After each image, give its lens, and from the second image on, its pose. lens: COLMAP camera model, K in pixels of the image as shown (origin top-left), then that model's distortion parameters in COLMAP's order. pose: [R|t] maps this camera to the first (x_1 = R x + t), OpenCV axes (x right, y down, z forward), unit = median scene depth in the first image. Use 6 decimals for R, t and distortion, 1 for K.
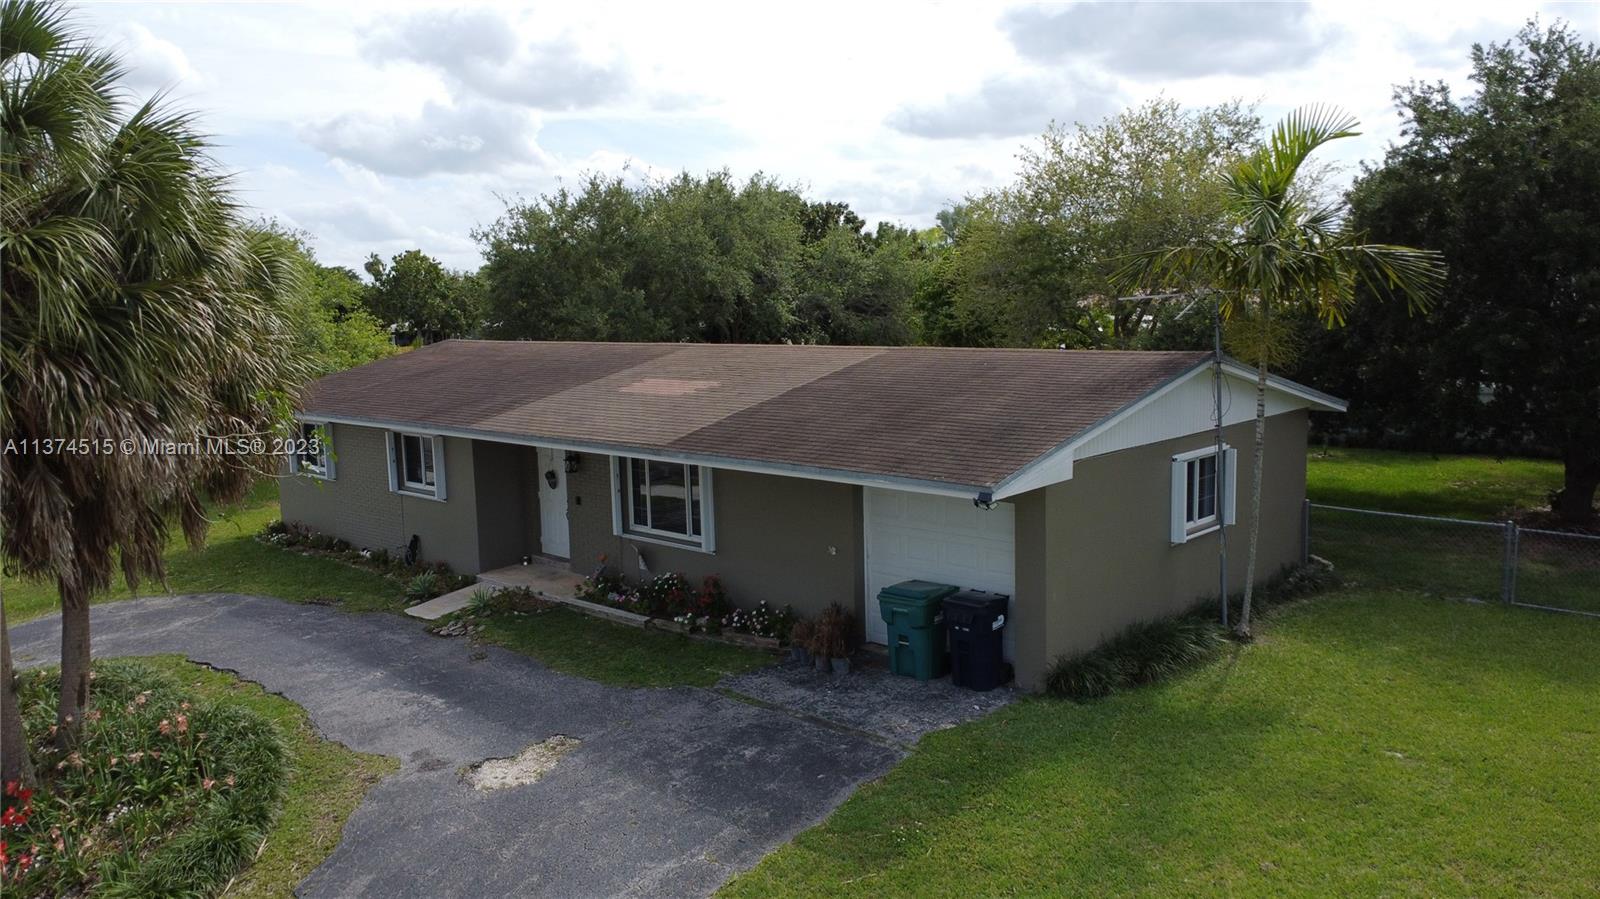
lens RADIAL K [[1197.6, 0, 805.7], [0, 1197.6, 447.9], [0, 0, 1]] dist [0.010397, -0.007539]
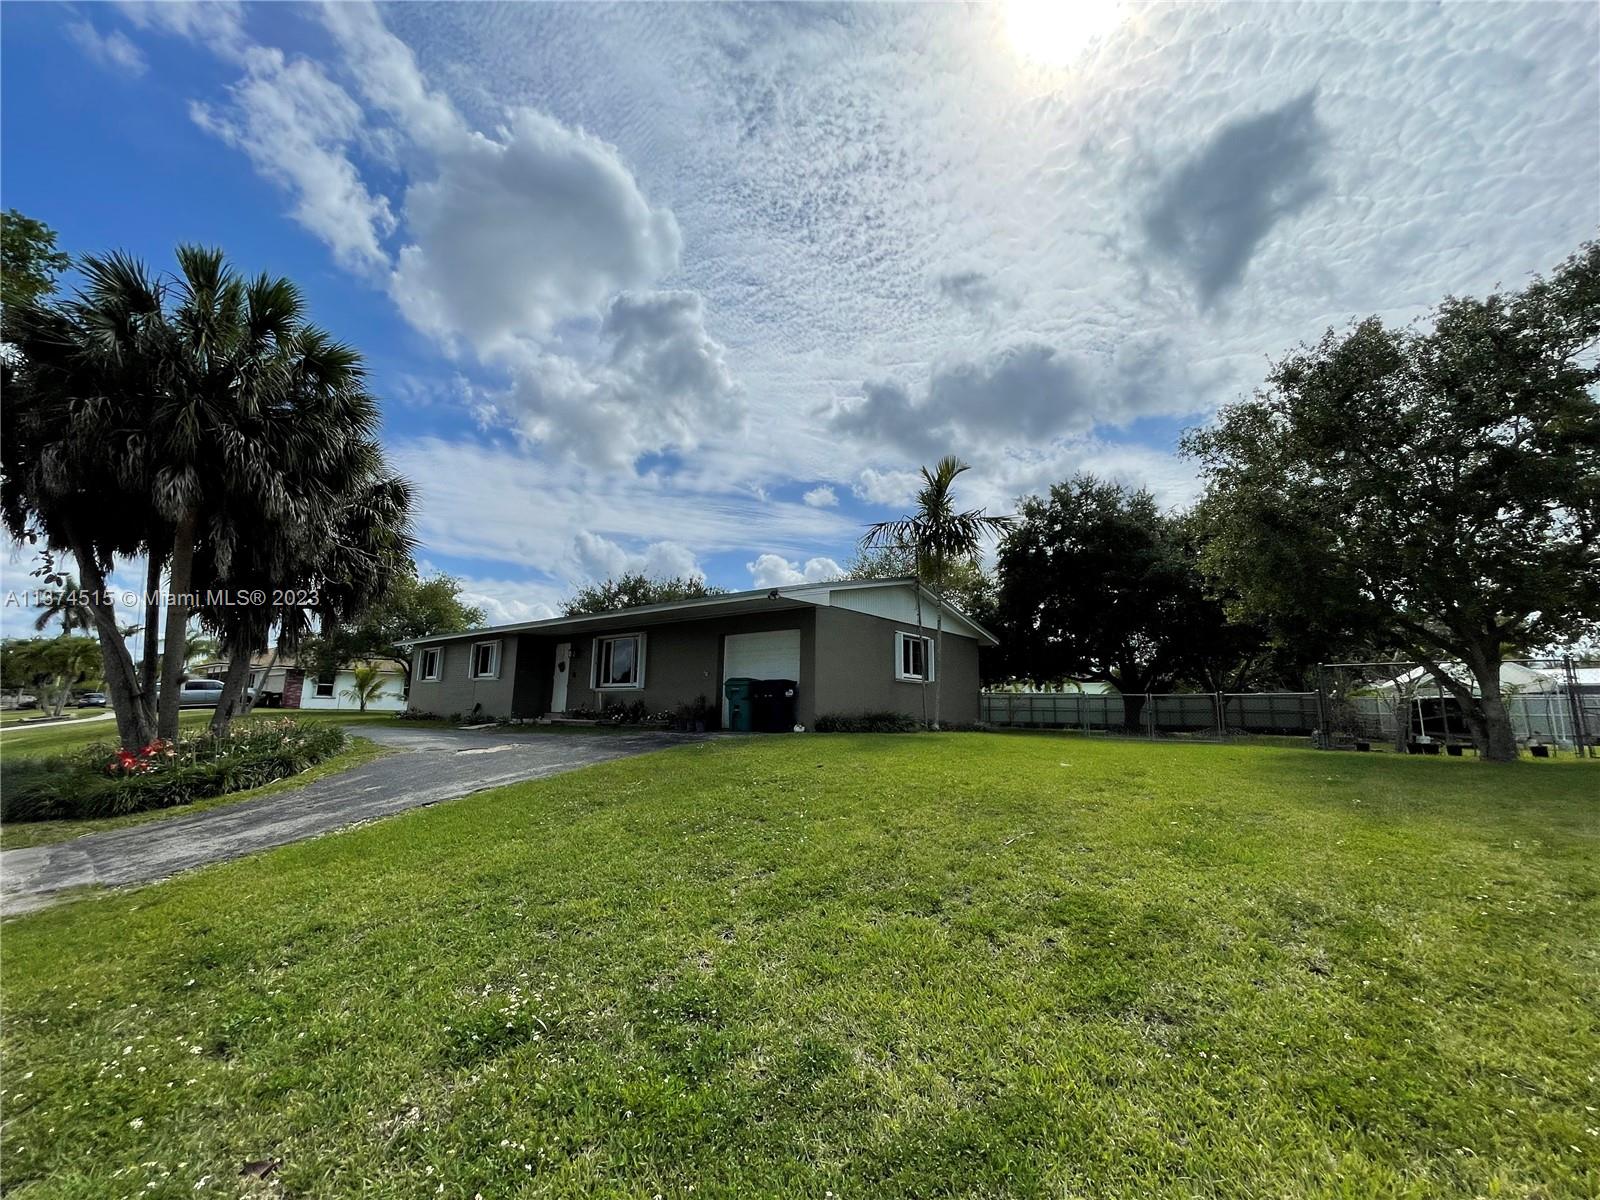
lens RADIAL K [[645.2, 0, 812.2], [0, 645.2, 593.9], [0, 0, 1]] dist [-0.006991, 0.001159]
pose [[0.996150, 0.052364, 0.070310, 0.114614], [-0.028630, 0.952355, -0.303645, 0.279891], [-0.082860, 0.300463, 0.950188, 0.052577]]
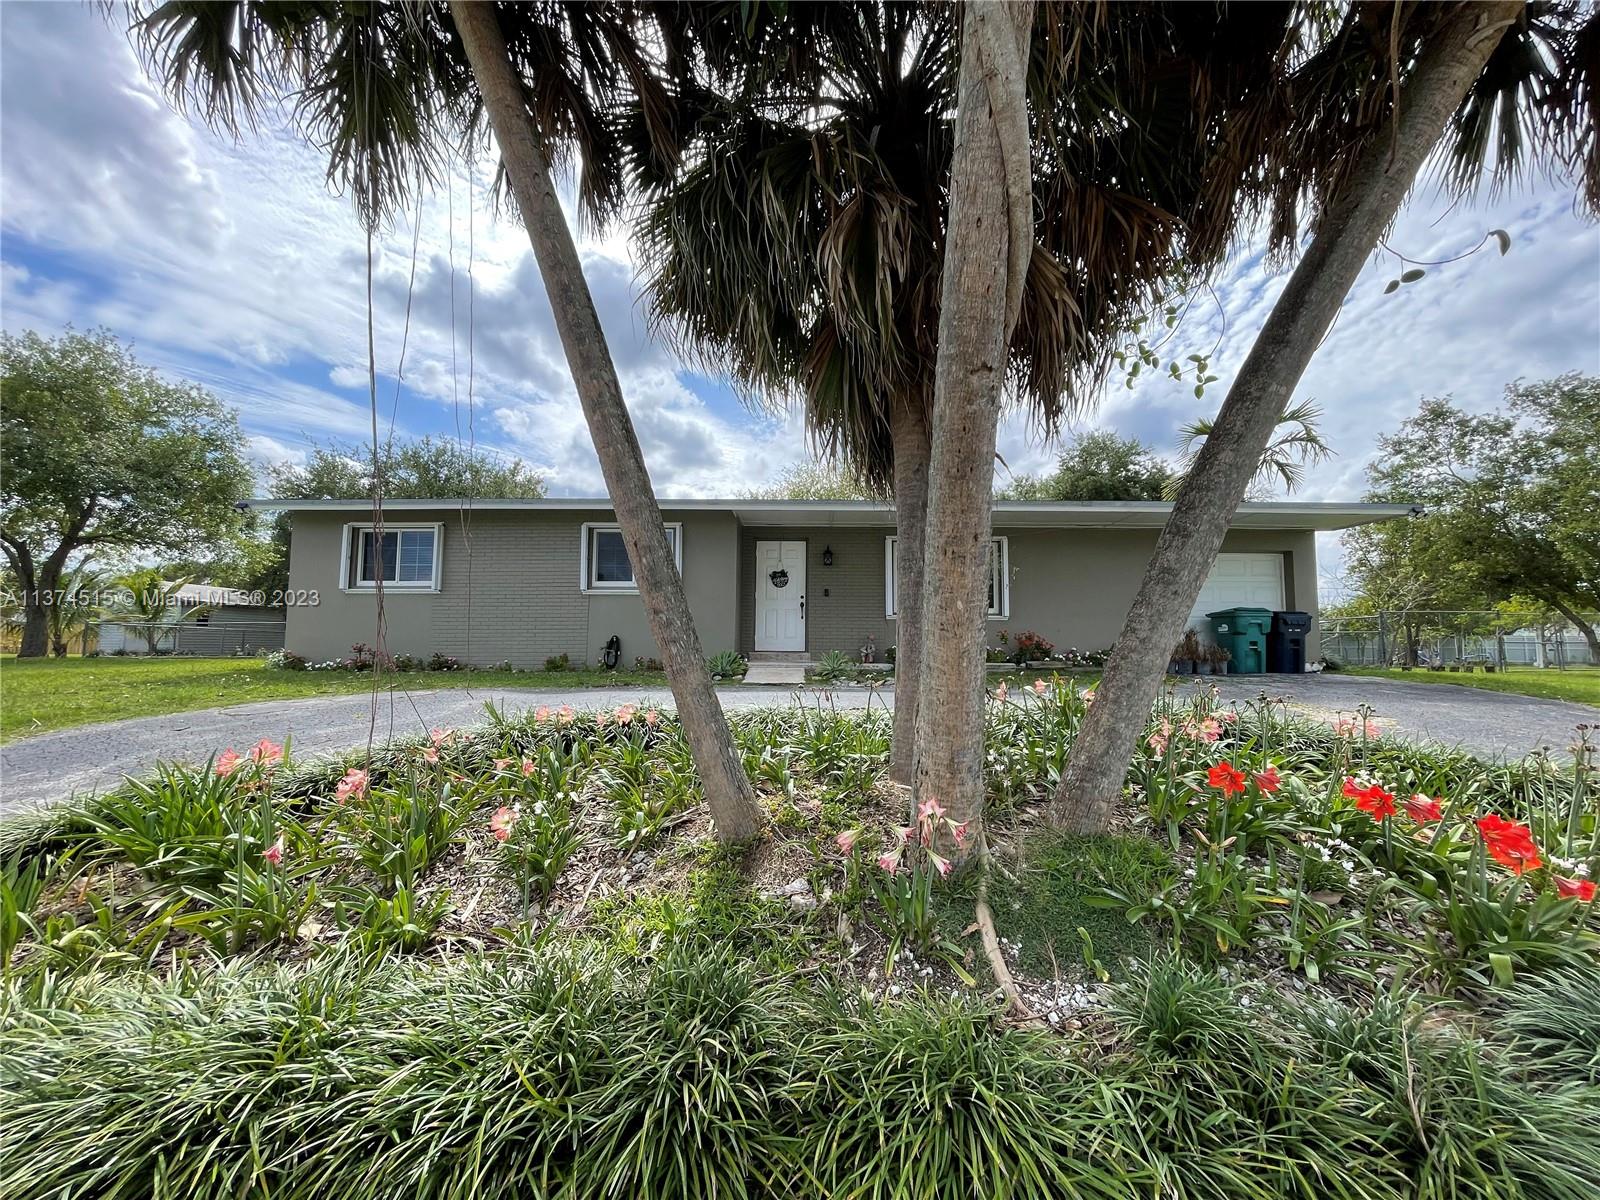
lens RADIAL K [[645.2, 0, 798.8], [0, 645.2, 602.7], [0, 0, 1]] dist [-0.006991, 0.001159]
pose [[0.739338, 0.075236, 0.669118, -0.814833], [0.062471, 0.981787, -0.179419, 0.212381], [-0.670430, 0.174452, 0.721172, 0.796294]]
